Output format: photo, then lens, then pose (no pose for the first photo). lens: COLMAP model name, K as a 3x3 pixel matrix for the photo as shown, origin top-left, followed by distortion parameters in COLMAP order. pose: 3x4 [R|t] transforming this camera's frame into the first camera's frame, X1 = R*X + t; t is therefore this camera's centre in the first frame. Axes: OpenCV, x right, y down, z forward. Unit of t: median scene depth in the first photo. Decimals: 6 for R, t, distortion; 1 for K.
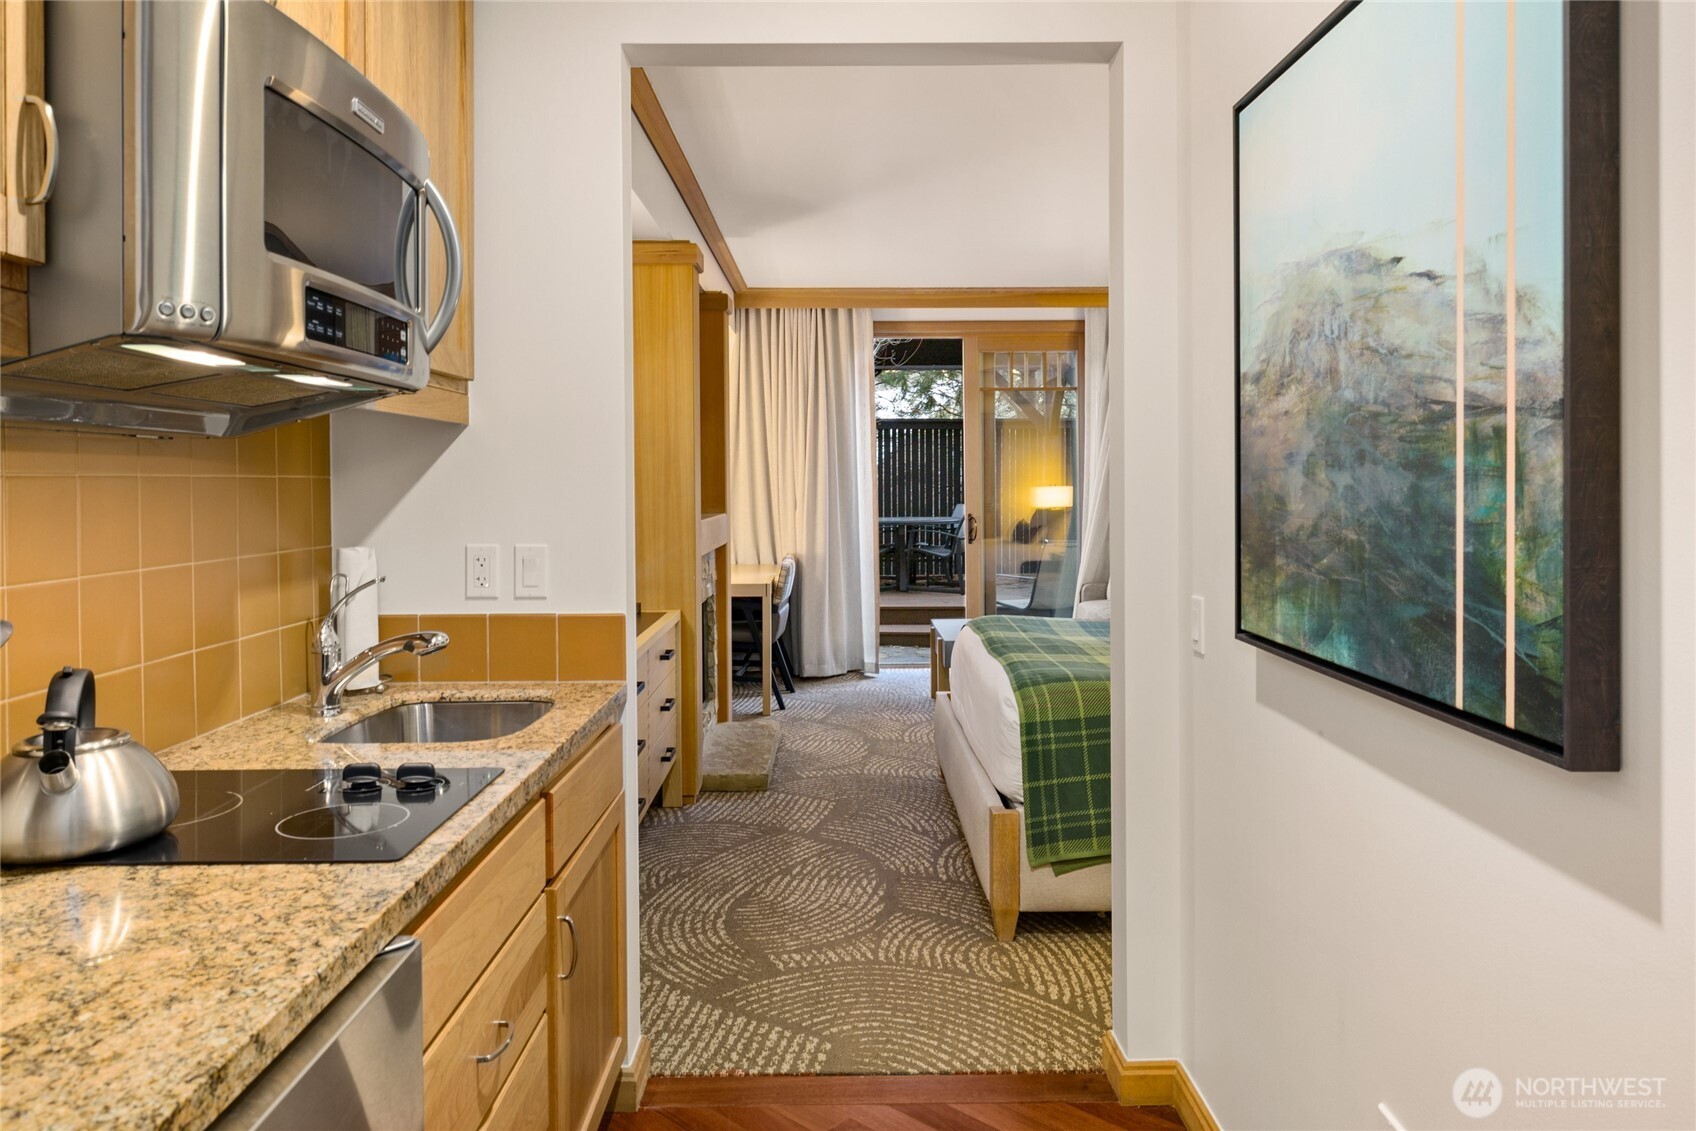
lens RADIAL K [[2258.1, 0, 864.6], [0, 2258.1, 549.8], [0, 0, 1]] dist [-0.019139, 0.000000]
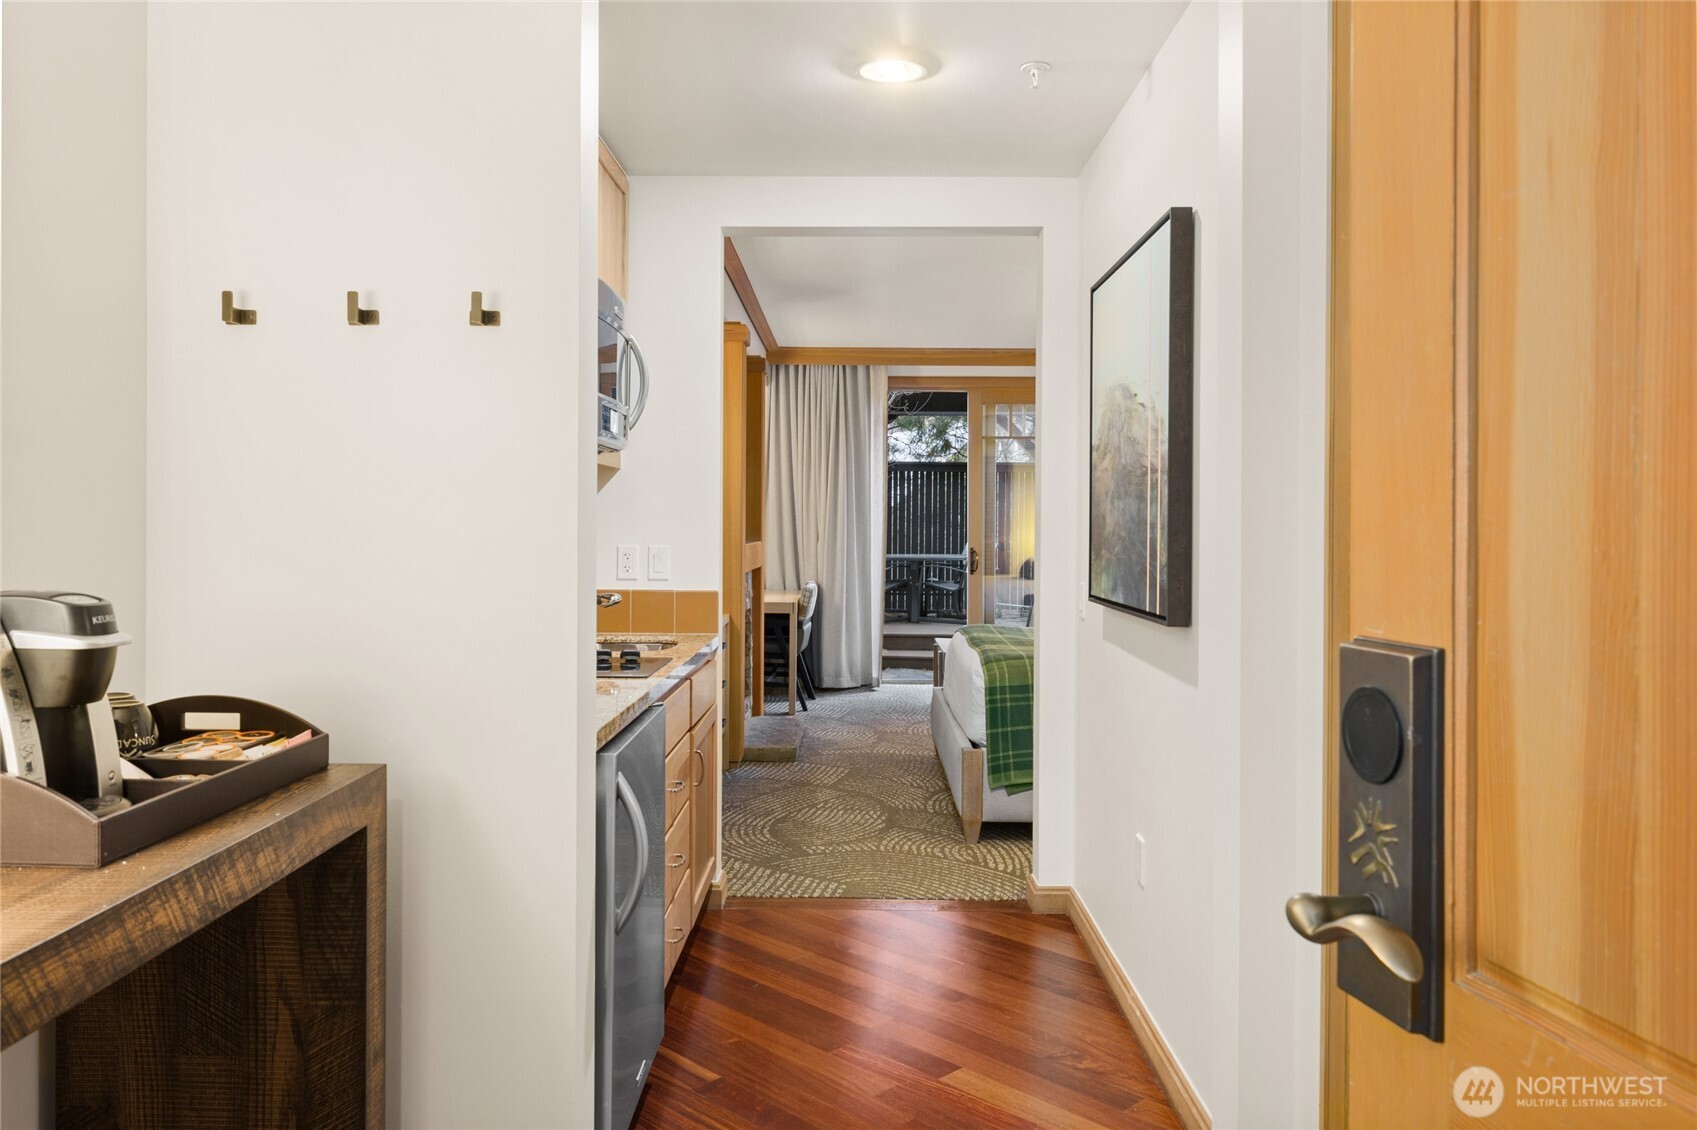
lens RADIAL K [[2511.4, 0, 841.8], [0, 2511.4, 576.1], [0, 0, 1]] dist [0.018340, 0.000000]
pose [[0.999781, 0.012481, -0.016775, 0.005754], [-0.012658, 0.999865, -0.010484, 0.024233], [0.016642, 0.010694, 0.999804, -0.504634]]
